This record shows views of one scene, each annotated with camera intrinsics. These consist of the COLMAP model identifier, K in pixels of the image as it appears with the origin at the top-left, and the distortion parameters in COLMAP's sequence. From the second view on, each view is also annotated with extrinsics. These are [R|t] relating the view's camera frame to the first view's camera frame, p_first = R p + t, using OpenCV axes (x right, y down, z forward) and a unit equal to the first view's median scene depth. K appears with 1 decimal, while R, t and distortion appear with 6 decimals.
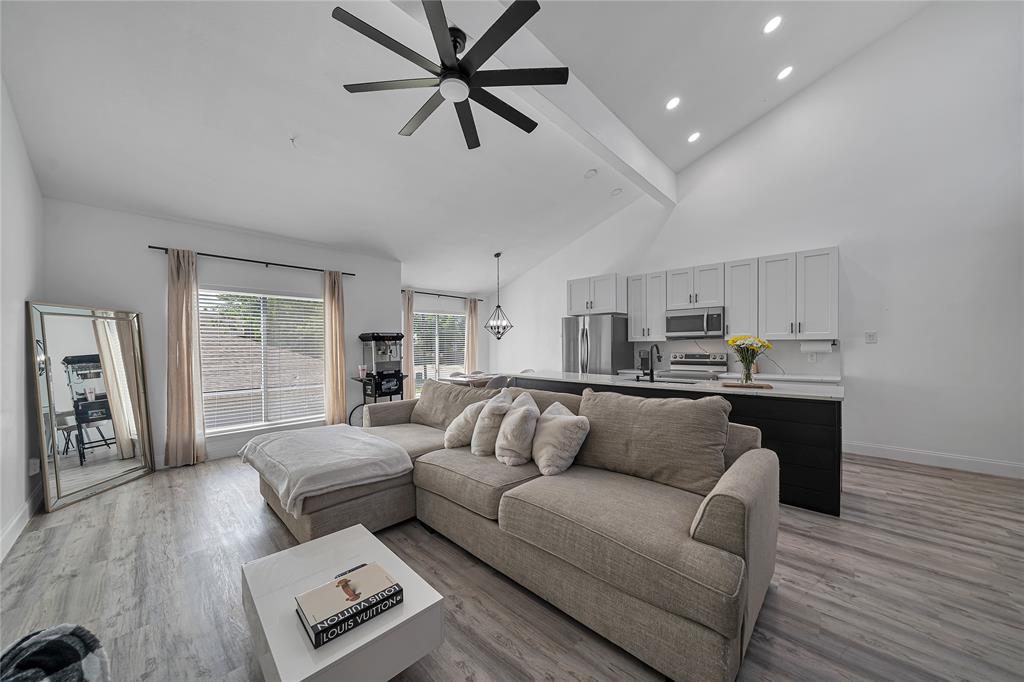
lens RADIAL K [[361.7, 0, 517.6], [0, 361.7, 347.6], [0, 0, 1]] dist [-0.003515, -0.000216]
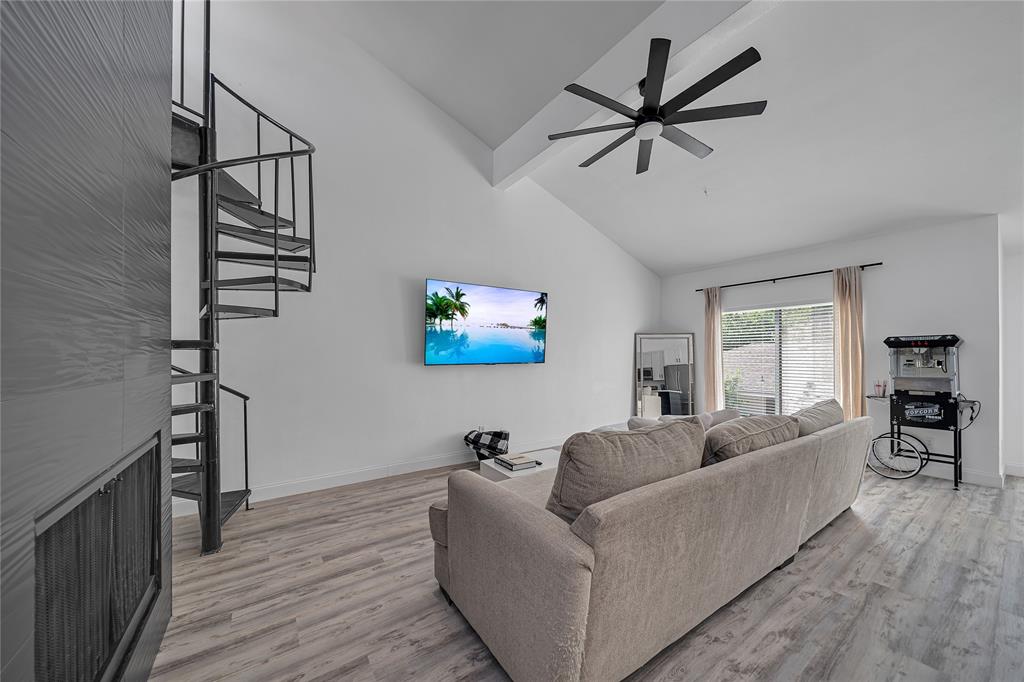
lens RADIAL K [[357.2, 0, 504.2], [0, 357.2, 353.6], [0, 0, 1]] dist [-0.003246, -0.000148]
pose [[-0.238726, 0.005229, -0.971073, 0.521062], [-0.003911, 0.999972, 0.006346, -0.008339], [0.971079, 0.005313, -0.238699, 0.423720]]
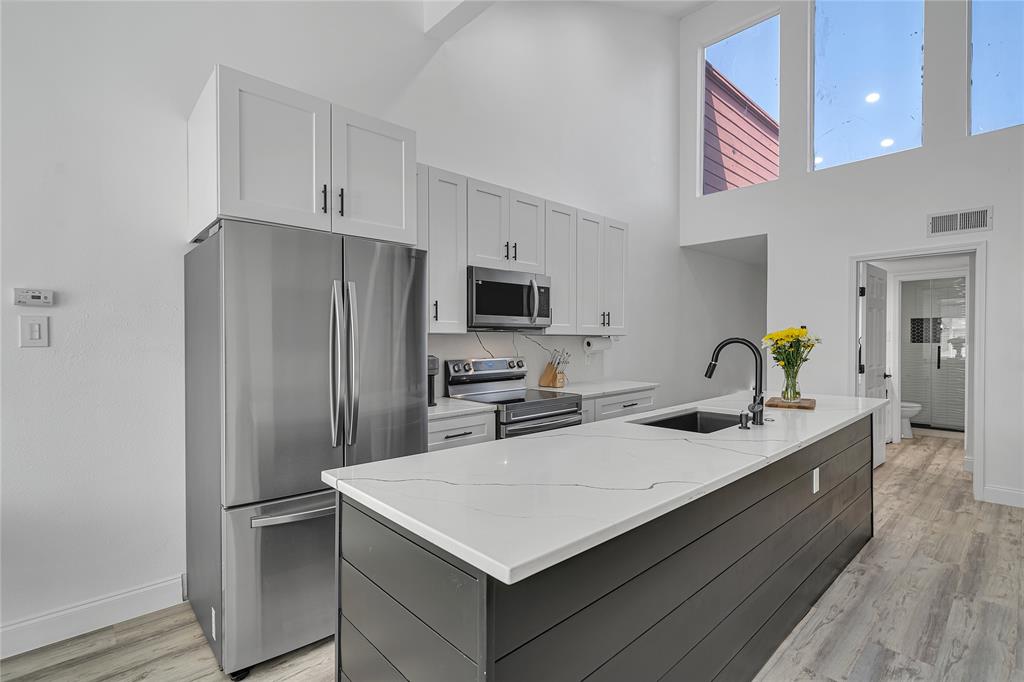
lens RADIAL K [[473.4, 0, 517.5], [0, 473.4, 342.4], [0, 0, 1]] dist [0.000483, -0.000691]
pose [[0.083631, 0.004892, 0.996485, -0.184525], [0.011196, 0.999920, -0.005848, -0.003110], [-0.996434, 0.011646, 0.083570, 0.969766]]
